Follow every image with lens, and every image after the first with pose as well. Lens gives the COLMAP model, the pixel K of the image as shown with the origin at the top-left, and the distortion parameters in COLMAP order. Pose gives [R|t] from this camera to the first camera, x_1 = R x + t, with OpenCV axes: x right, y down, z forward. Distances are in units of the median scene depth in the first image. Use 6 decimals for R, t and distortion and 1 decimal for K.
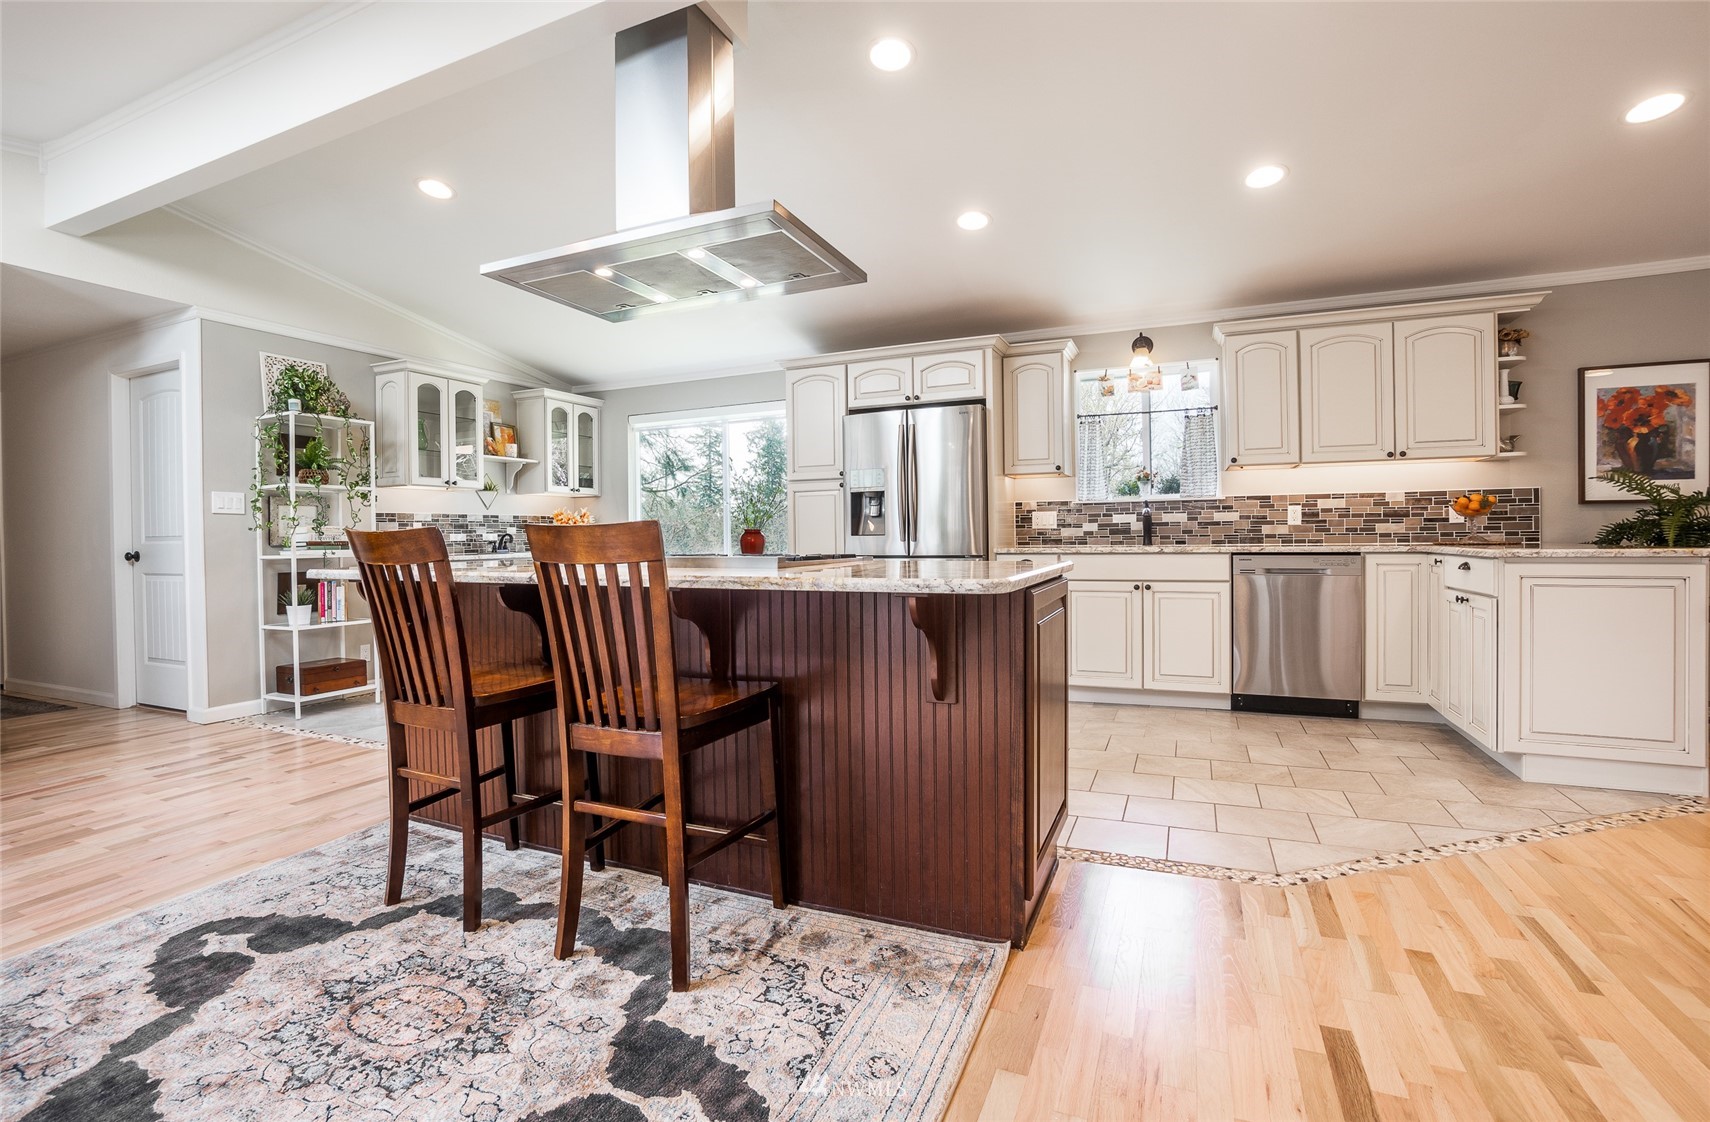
lens RADIAL K [[802.5, 0, 833.6], [0, 802.5, 553.8], [0, 0, 1]] dist [0.001024, 0.001812]
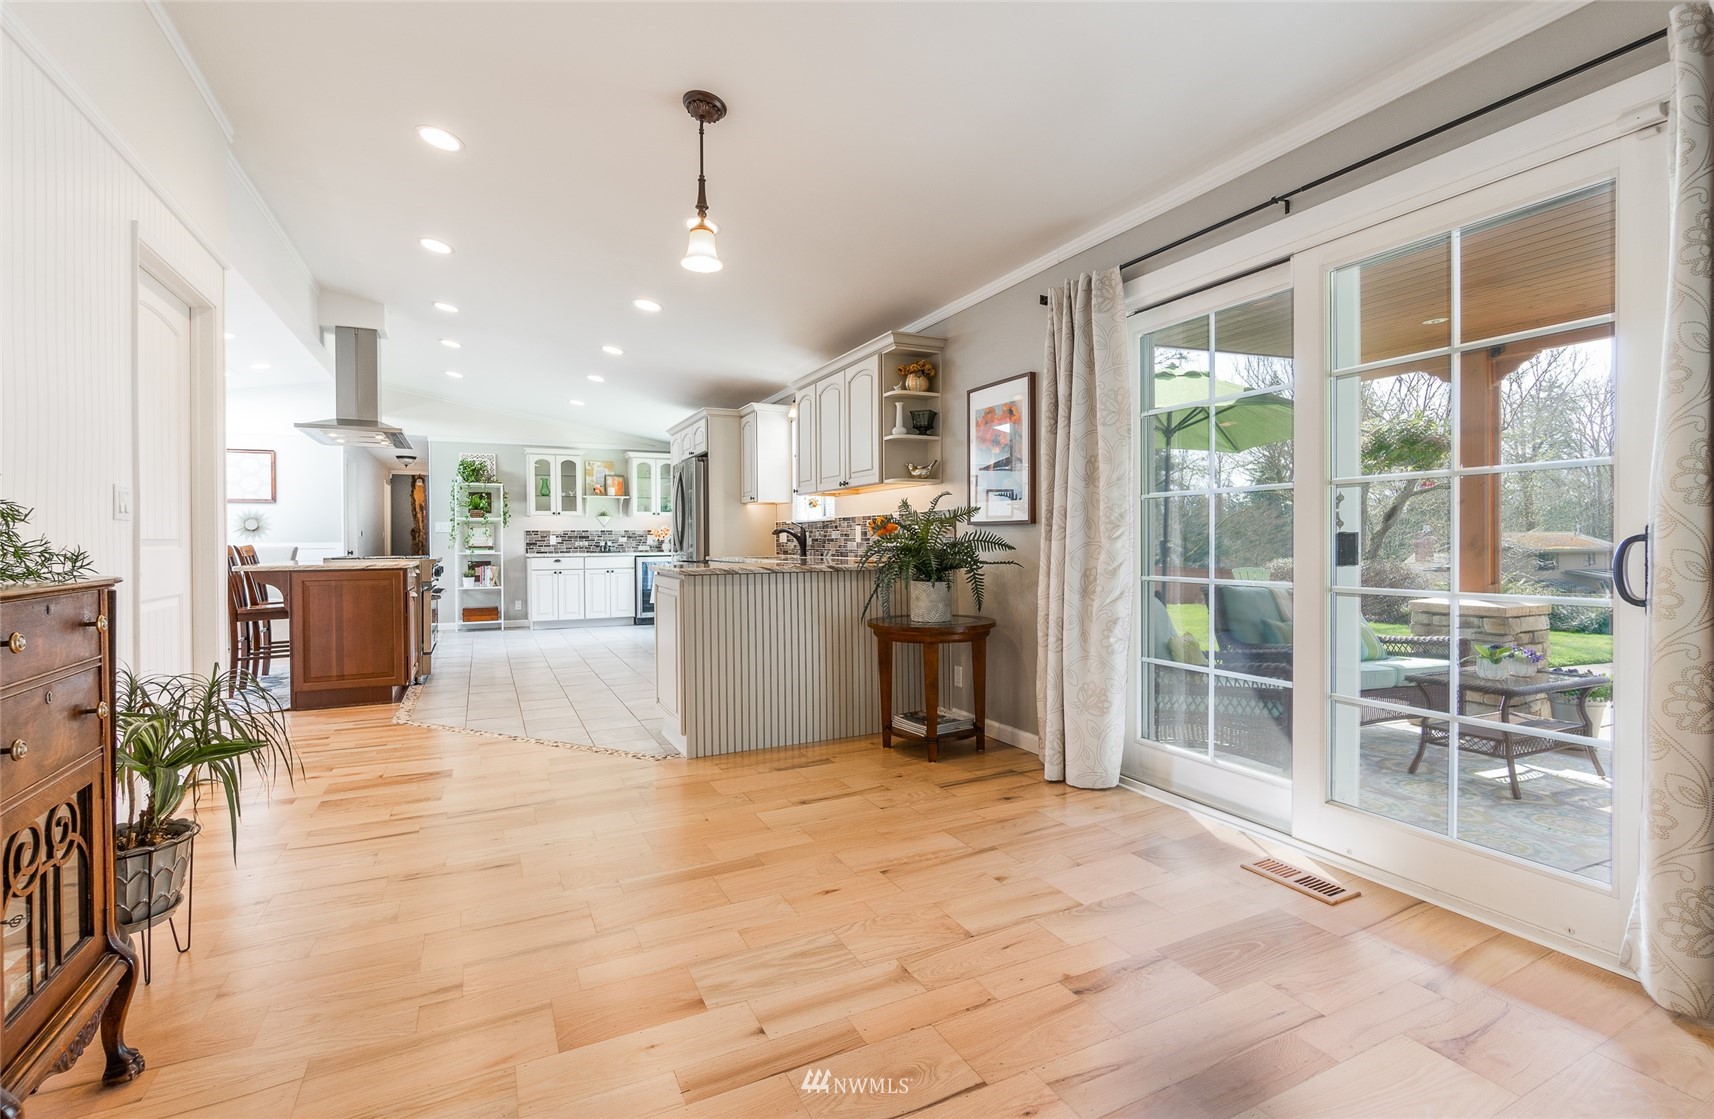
lens RADIAL K [[765.2, 0, 839.7], [0, 765.2, 547.7], [0, 0, 1]] dist [0.003511, -0.000609]
pose [[0.753757, 0.011795, -0.657048, 0.951792], [-0.014391, 0.999895, 0.001440, -0.019753], [0.656996, 0.008371, 0.753848, 0.101181]]
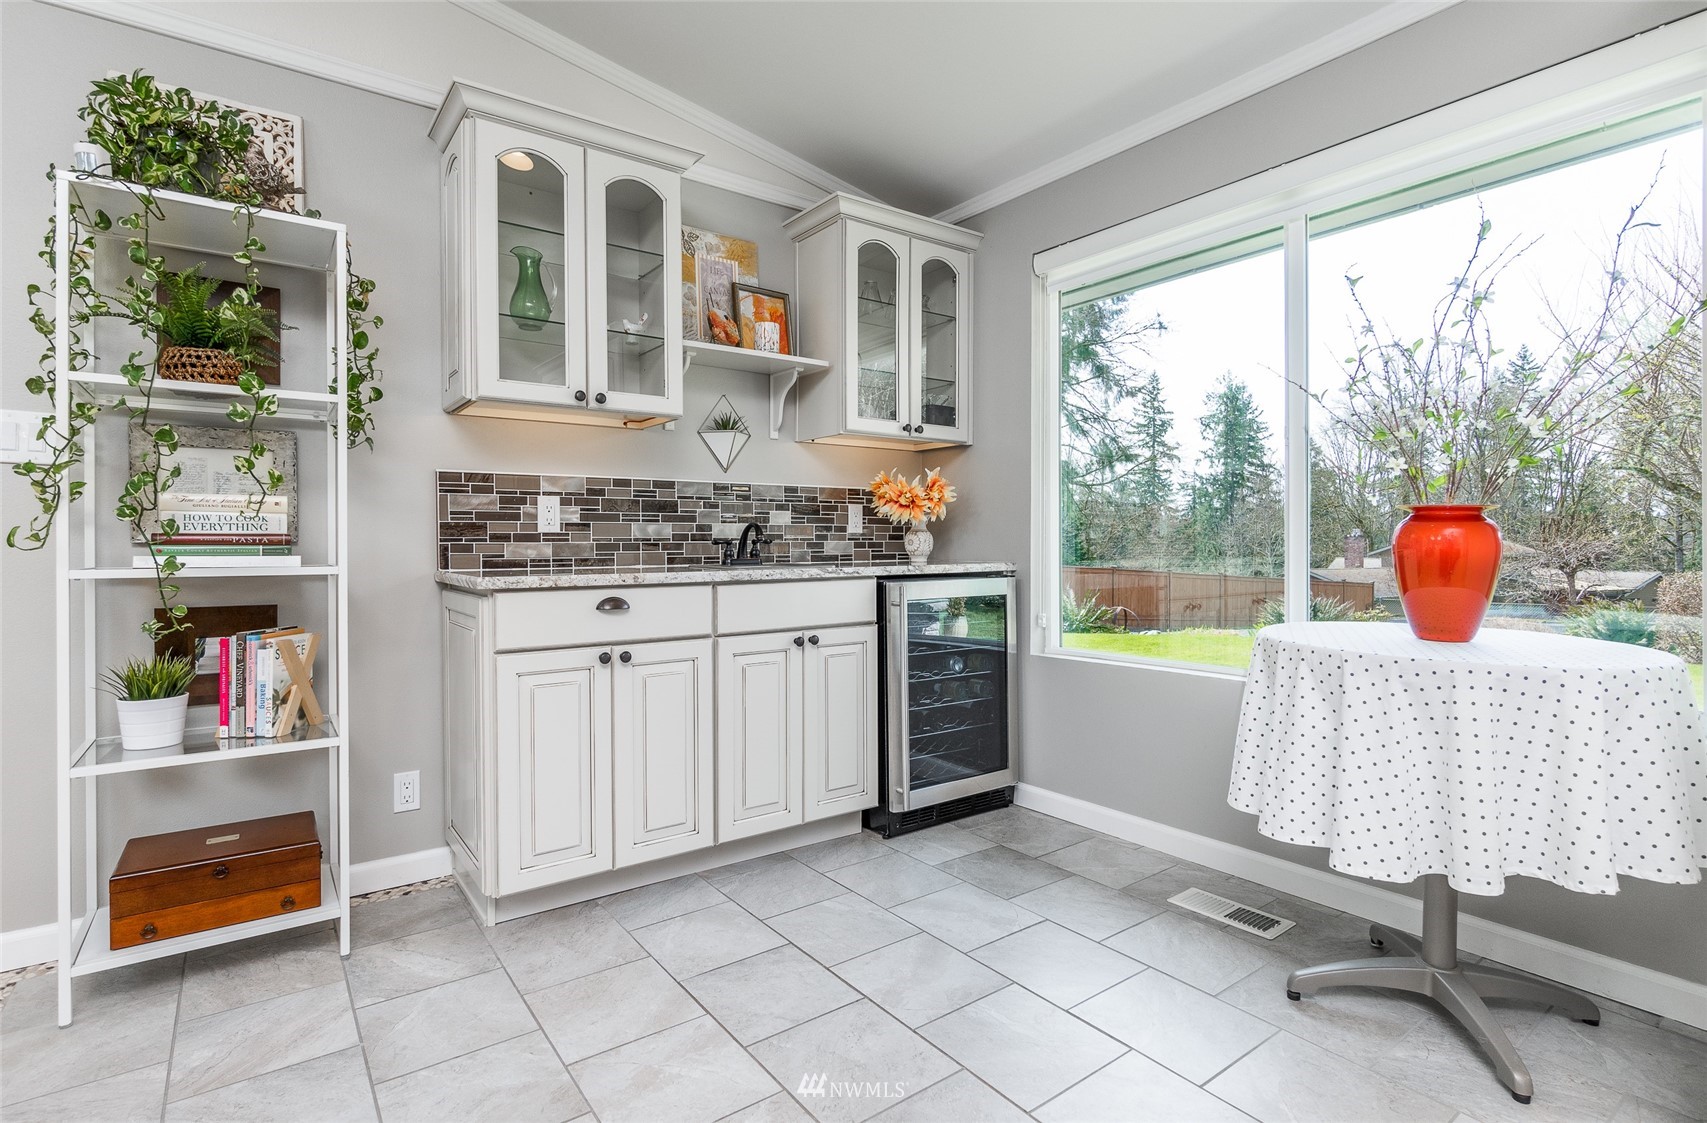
lens RADIAL K [[814.4, 0, 814.2], [0, 814.4, 547.7], [0, 0, 1]] dist [-0.000261, -0.000021]
pose [[0.855656, 0.012627, -0.517390, -0.131602], [-0.017472, 0.999837, -0.004495, -0.008762], [0.517250, 0.012886, 0.855738, 0.585293]]
